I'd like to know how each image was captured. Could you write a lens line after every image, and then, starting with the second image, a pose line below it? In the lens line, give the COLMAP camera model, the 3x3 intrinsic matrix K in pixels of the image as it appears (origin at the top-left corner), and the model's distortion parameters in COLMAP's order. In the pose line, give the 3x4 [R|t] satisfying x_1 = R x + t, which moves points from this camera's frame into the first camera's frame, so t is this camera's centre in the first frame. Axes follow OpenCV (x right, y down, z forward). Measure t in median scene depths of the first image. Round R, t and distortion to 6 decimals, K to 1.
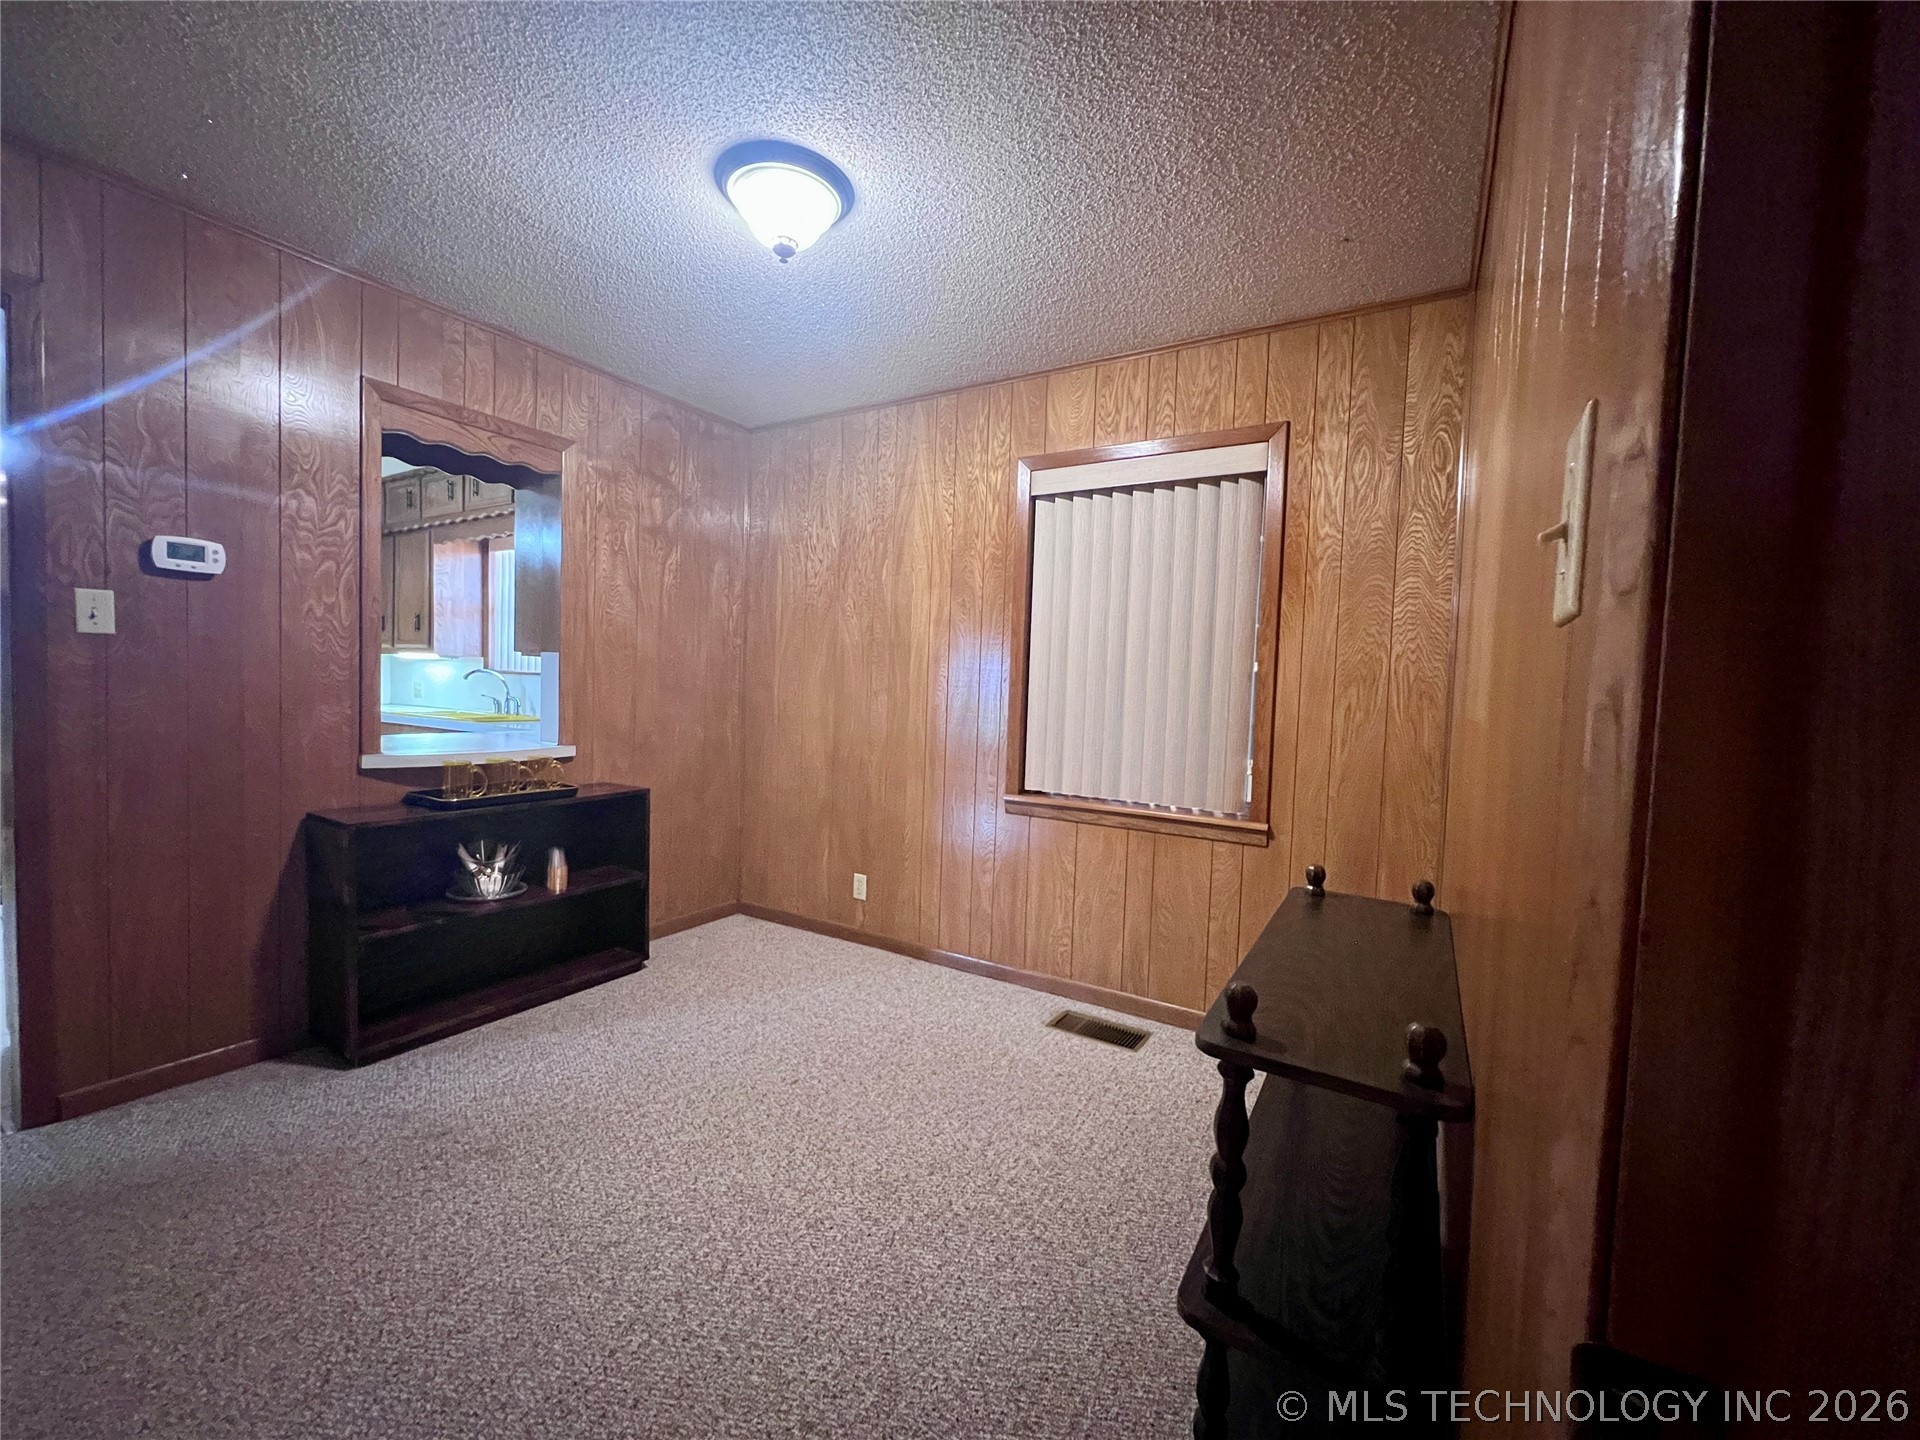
lens RADIAL K [[766.6, 0, 963.5], [0, 766.6, 715.5], [0, 0, 1]] dist [-0.020344, 0.000009]
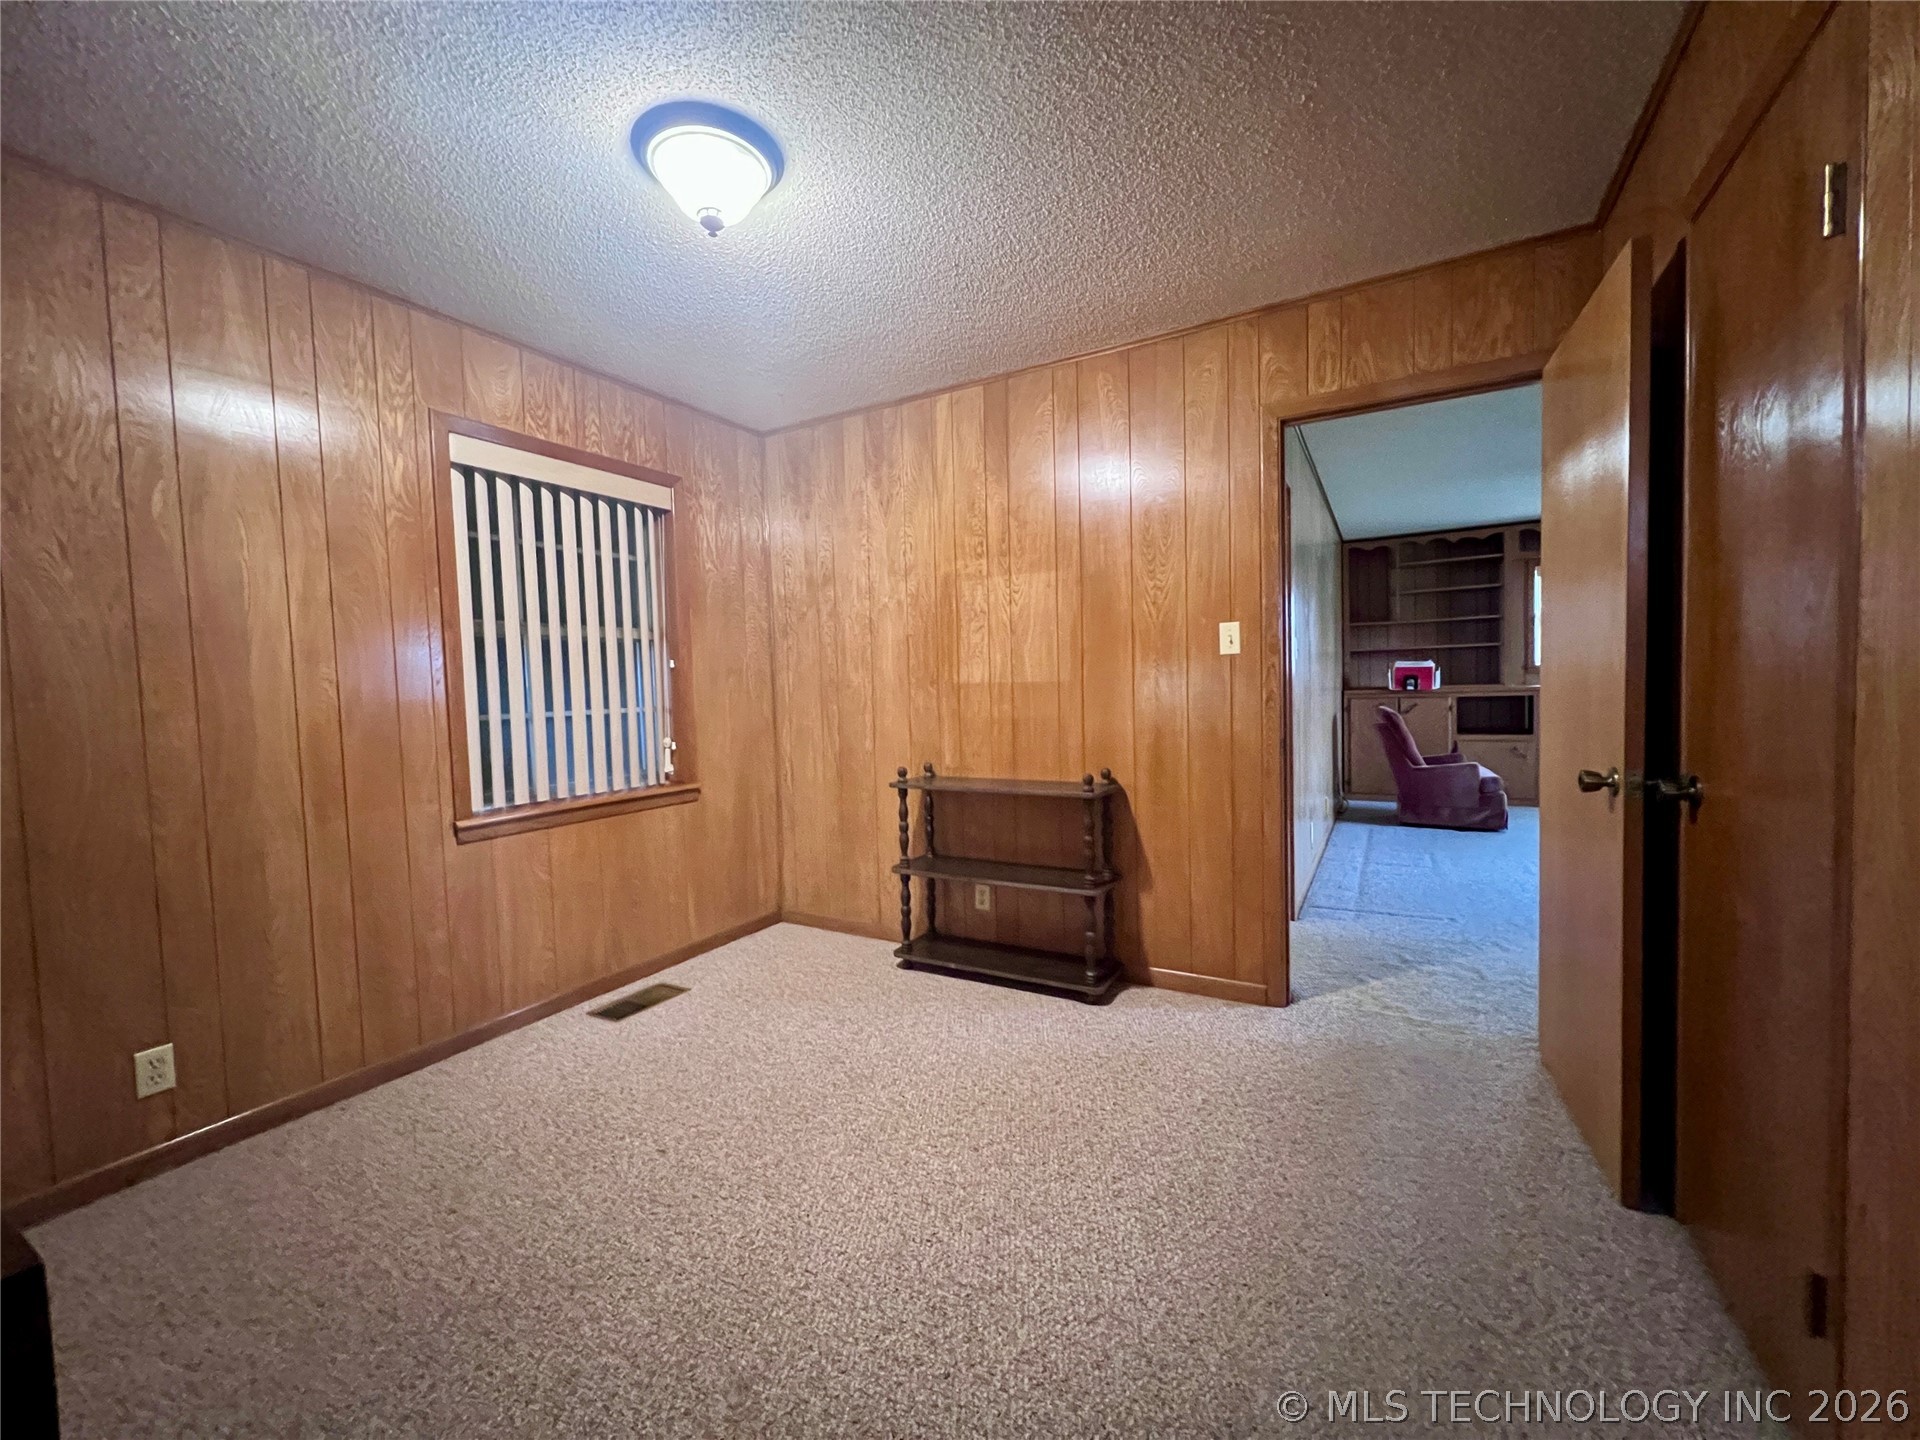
lens RADIAL K [[757.4, 0, 966.7], [0, 757.4, 718.2], [0, 0, 1]] dist [0.001232, -0.000629]
pose [[-0.023464, -0.078949, 0.996602, -0.872349], [0.067140, 0.994502, 0.080364, -0.041880], [-0.997468, 0.068797, -0.018034, 0.532084]]
